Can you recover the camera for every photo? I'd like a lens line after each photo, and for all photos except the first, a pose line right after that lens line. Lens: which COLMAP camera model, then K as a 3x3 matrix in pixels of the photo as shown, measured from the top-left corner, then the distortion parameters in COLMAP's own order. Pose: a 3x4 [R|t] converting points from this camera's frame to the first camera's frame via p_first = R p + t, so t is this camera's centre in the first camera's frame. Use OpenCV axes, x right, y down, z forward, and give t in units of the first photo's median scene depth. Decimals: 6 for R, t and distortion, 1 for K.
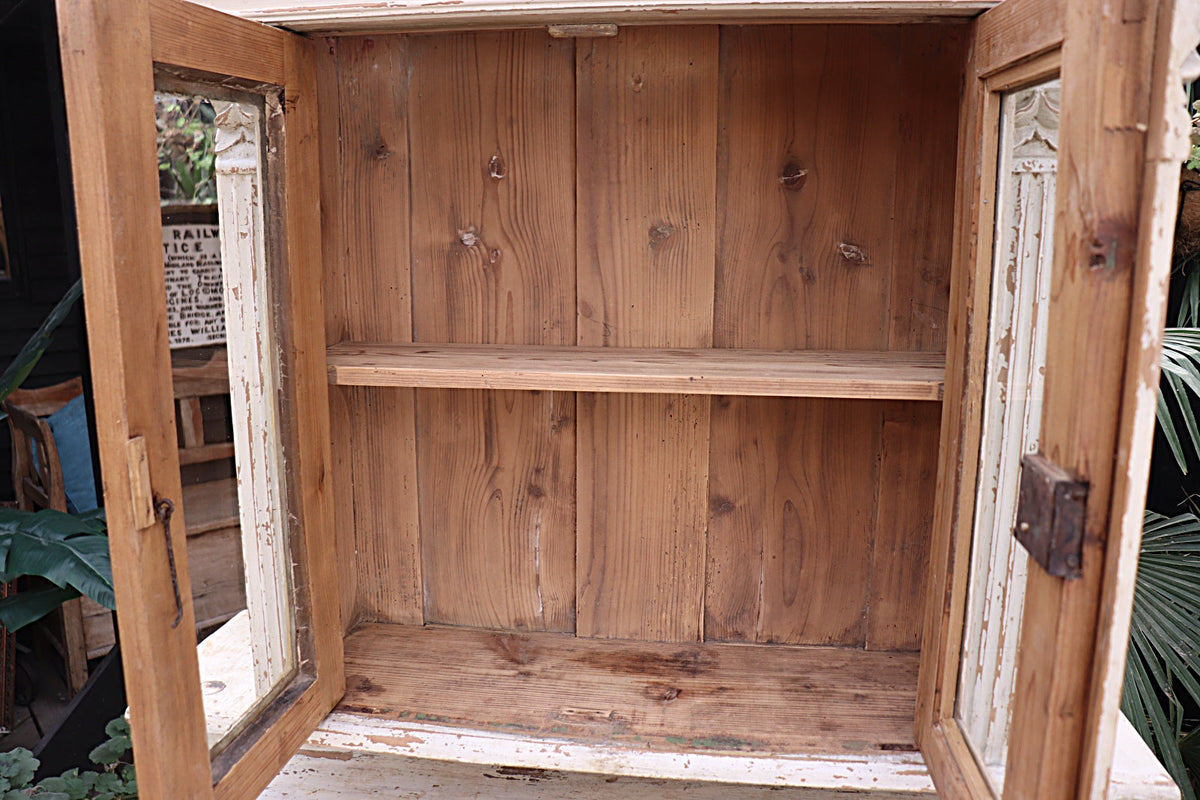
lens RADIAL K [[988.3, 0, 600.3], [0, 988.3, 396.6], [0, 0, 1]] dist [-0.179035, 0.161288]
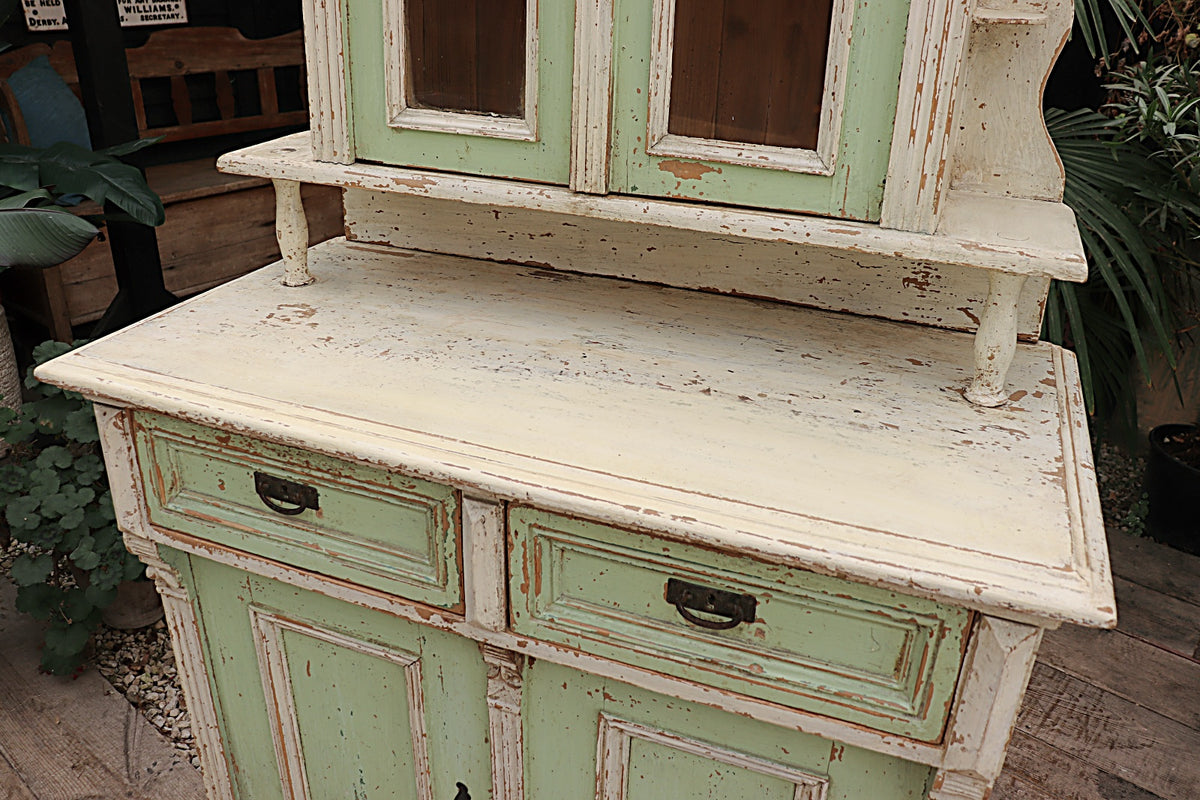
lens RADIAL K [[988.3, 0, 602.0], [0, 988.3, 402.8], [0, 0, 1]] dist [-0.179035, 0.161288]
pose [[0.972412, 0.127020, -0.195657, 0.298841], [-0.078825, 0.968335, 0.236883, 0.338566], [0.219551, -0.214925, 0.951633, -0.157035]]
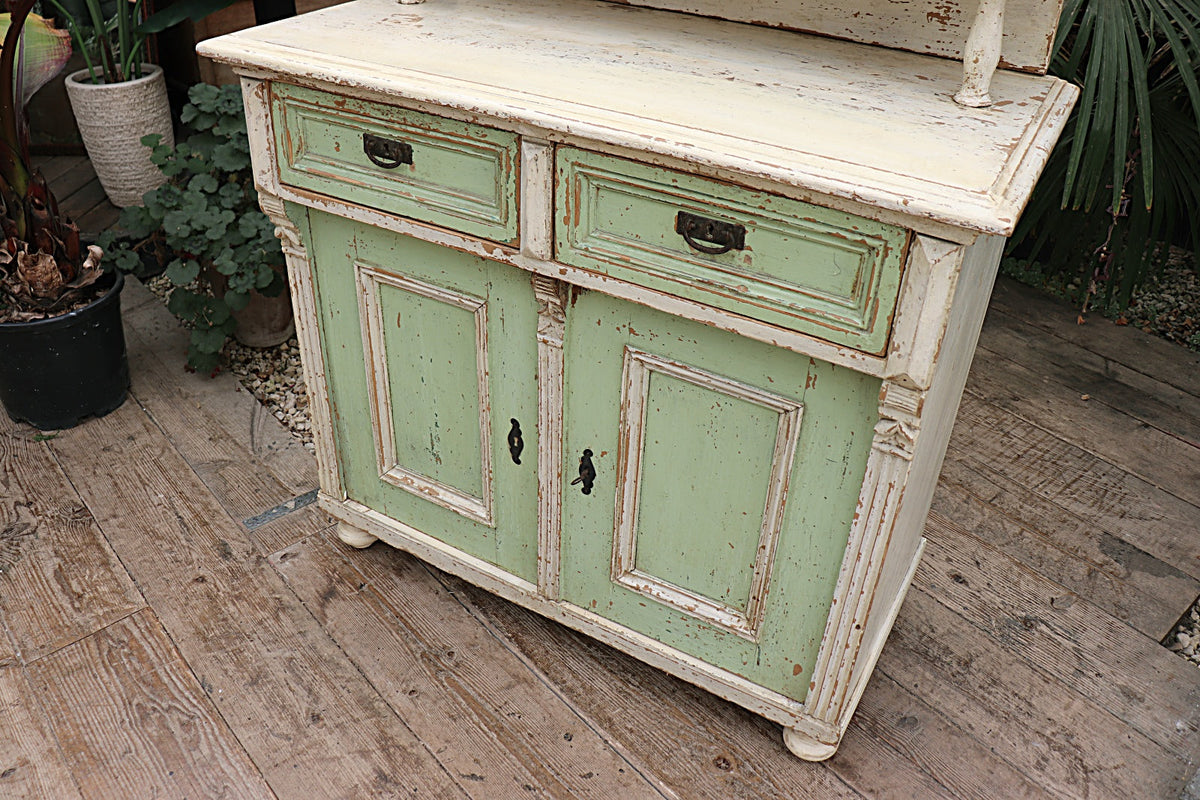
lens RADIAL K [[988.3, 0, 598.1], [0, 988.3, 395.5], [0, 0, 1]] dist [-0.179035, 0.161288]
pose [[0.926871, 0.237410, -0.290769, 0.519525], [-0.114860, 0.916814, 0.382438, 0.497788], [0.357376, -0.321073, 0.877037, -0.435660]]
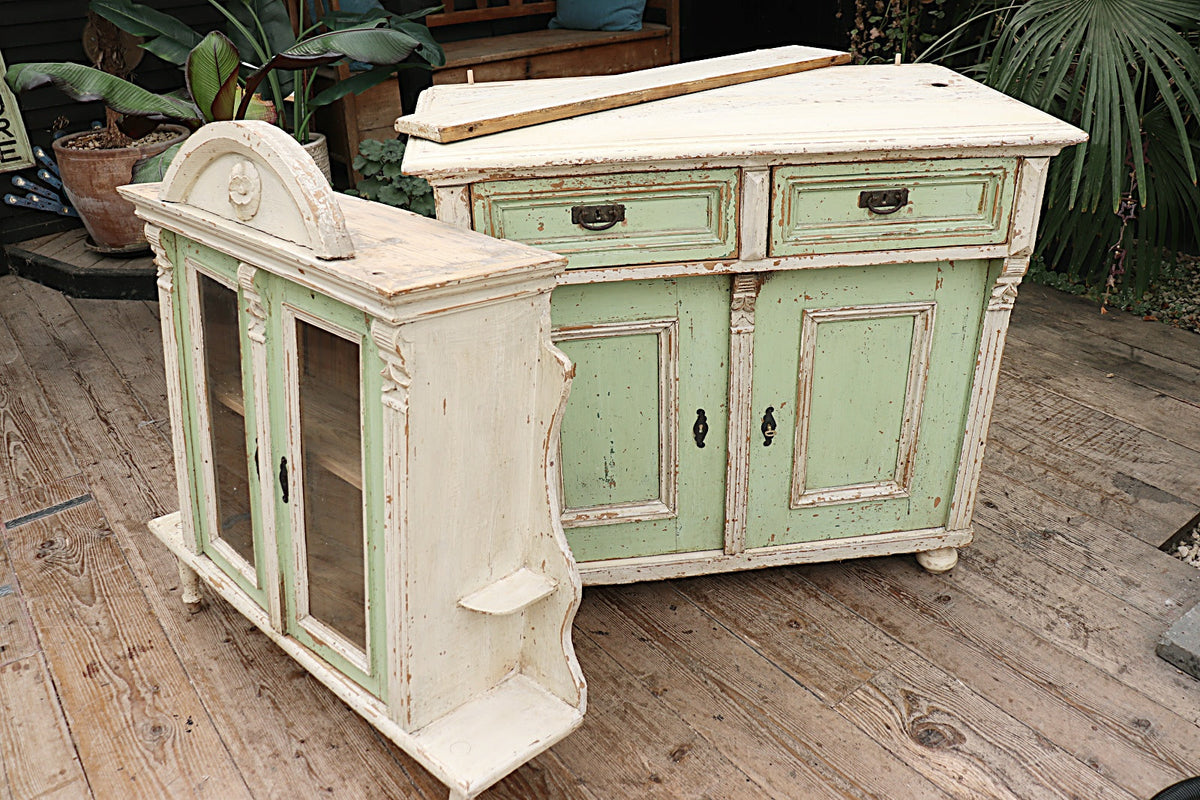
lens RADIAL K [[988.3, 0, 606.9], [0, 988.3, 406.3], [0, 0, 1]] dist [-0.179035, 0.161288]
pose [[0.967781, -0.143037, 0.207222, -0.700218], [0.075501, 0.949960, 0.303109, 0.549491], [-0.240209, -0.277698, 0.930153, -0.883077]]
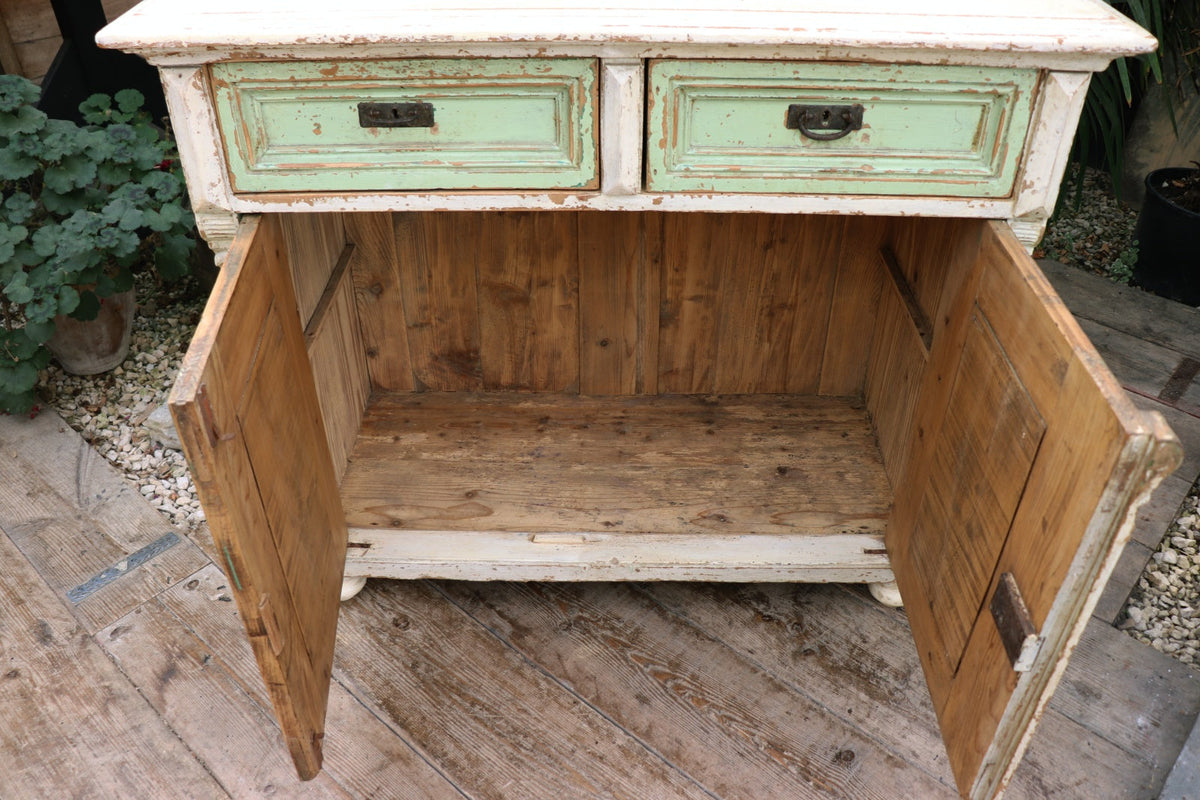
lens RADIAL K [[988.3, 0, 602.7], [0, 988.3, 400.5], [0, 0, 1]] dist [-0.179035, 0.161288]
pose [[0.992178, -0.072855, 0.101363, -0.189525], [0.023070, 0.905045, 0.424689, 0.569348], [-0.122679, -0.419029, 0.899647, -0.413502]]
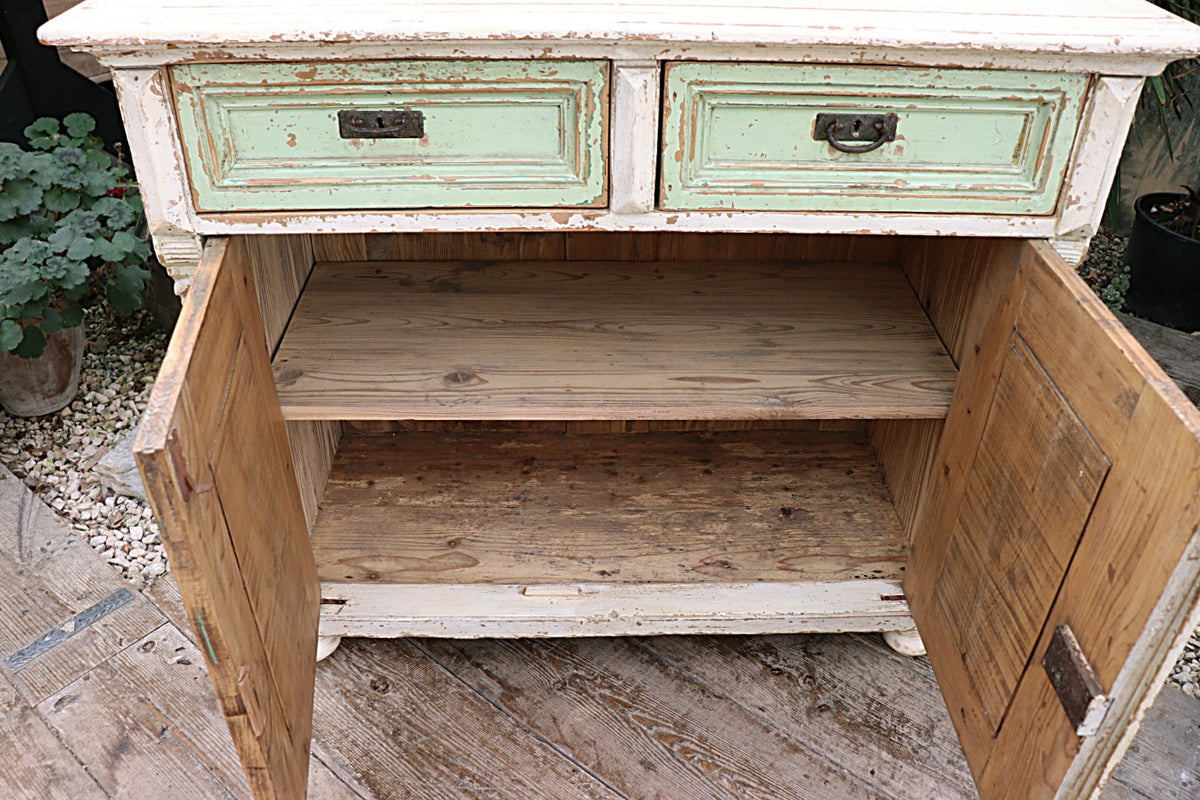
lens RADIAL K [[988.3, 0, 600.7], [0, 988.3, 398.3], [0, 0, 1]] dist [-0.179035, 0.161288]
pose [[0.986239, -0.079799, 0.144795, -0.236494], [0.017031, 0.920181, 0.391122, 0.617496], [-0.164449, -0.383273, 0.908877, -0.282248]]
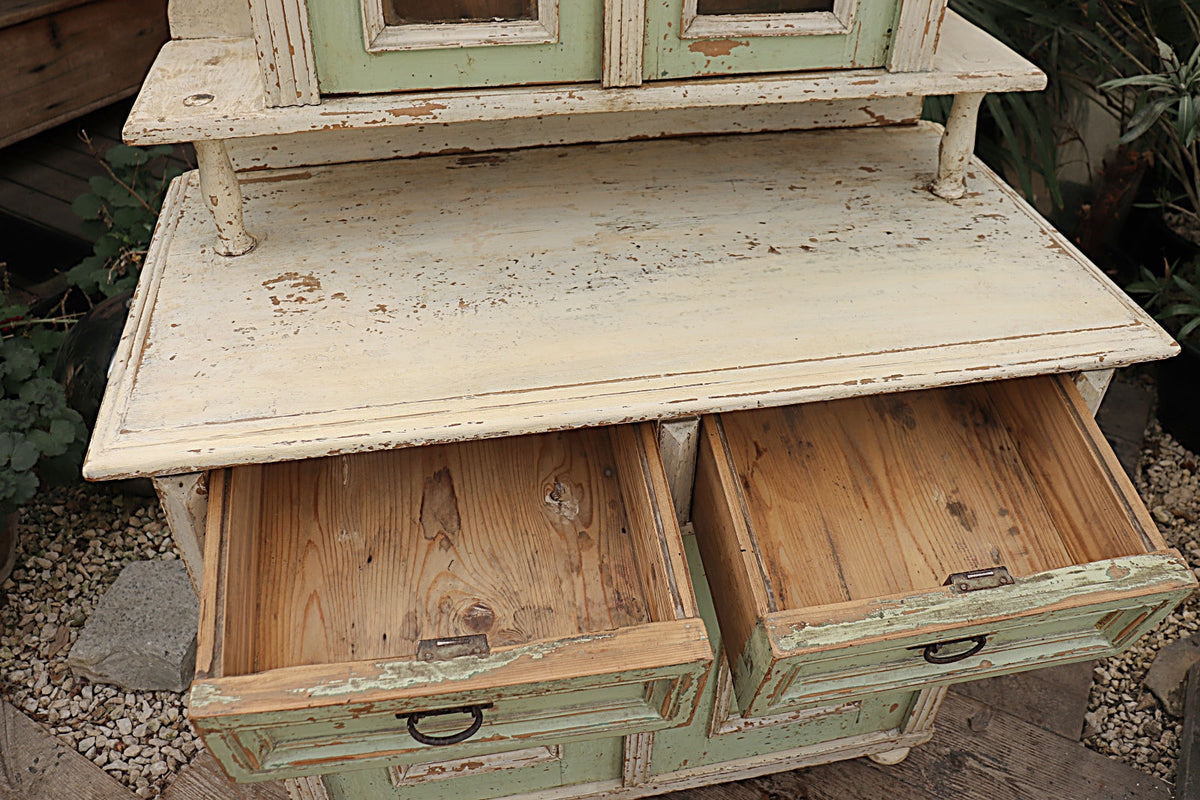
lens RADIAL K [[988.3, 0, 604.2], [0, 988.3, 397.2], [0, 0, 1]] dist [-0.179035, 0.161288]
pose [[0.943256, -0.192078, 0.270876, -0.391025], [0.044479, 0.881462, 0.470156, 0.154807], [-0.329073, -0.431429, 0.839988, -0.095419]]
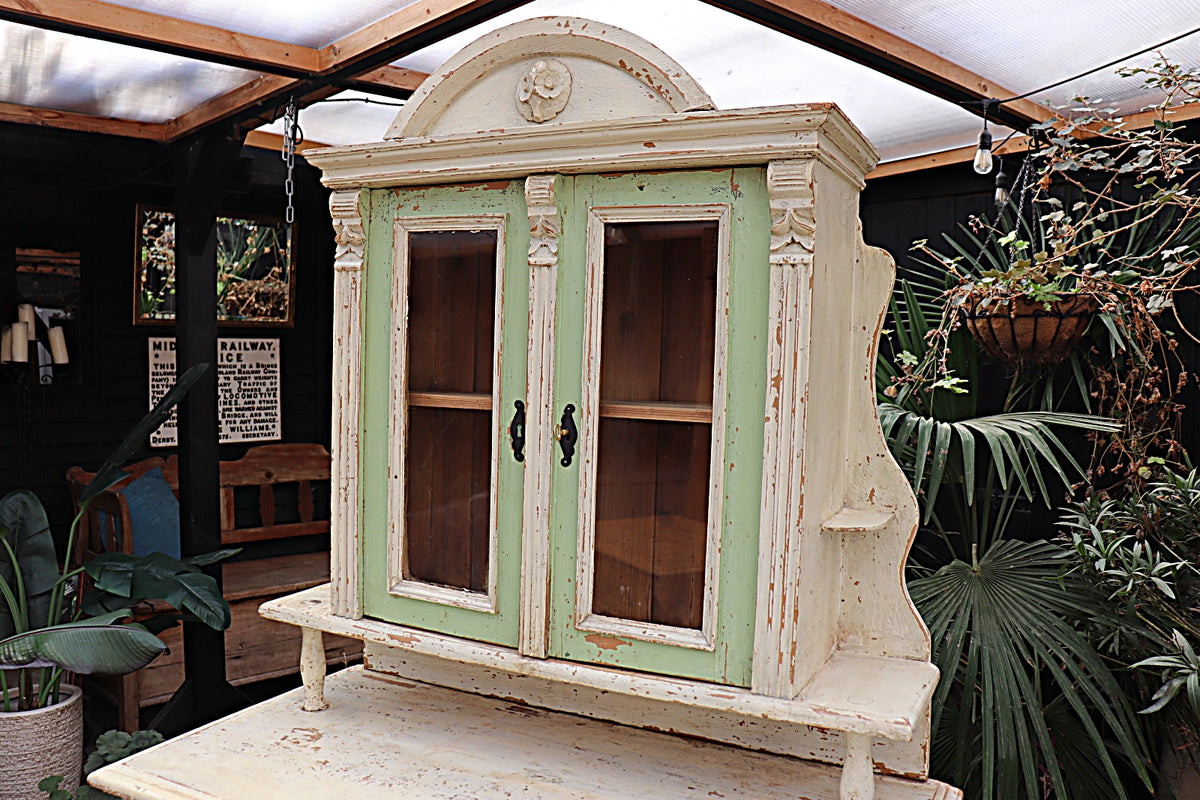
lens RADIAL K [[988.3, 0, 597.4], [0, 988.3, 397.8], [0, 0, 1]] dist [-0.179035, 0.161288]
pose [[0.948528, 0.042752, -0.313794, 0.568927], [-0.090945, 0.985882, -0.140589, 0.183324], [0.303353, 0.161890, 0.939025, -0.420756]]
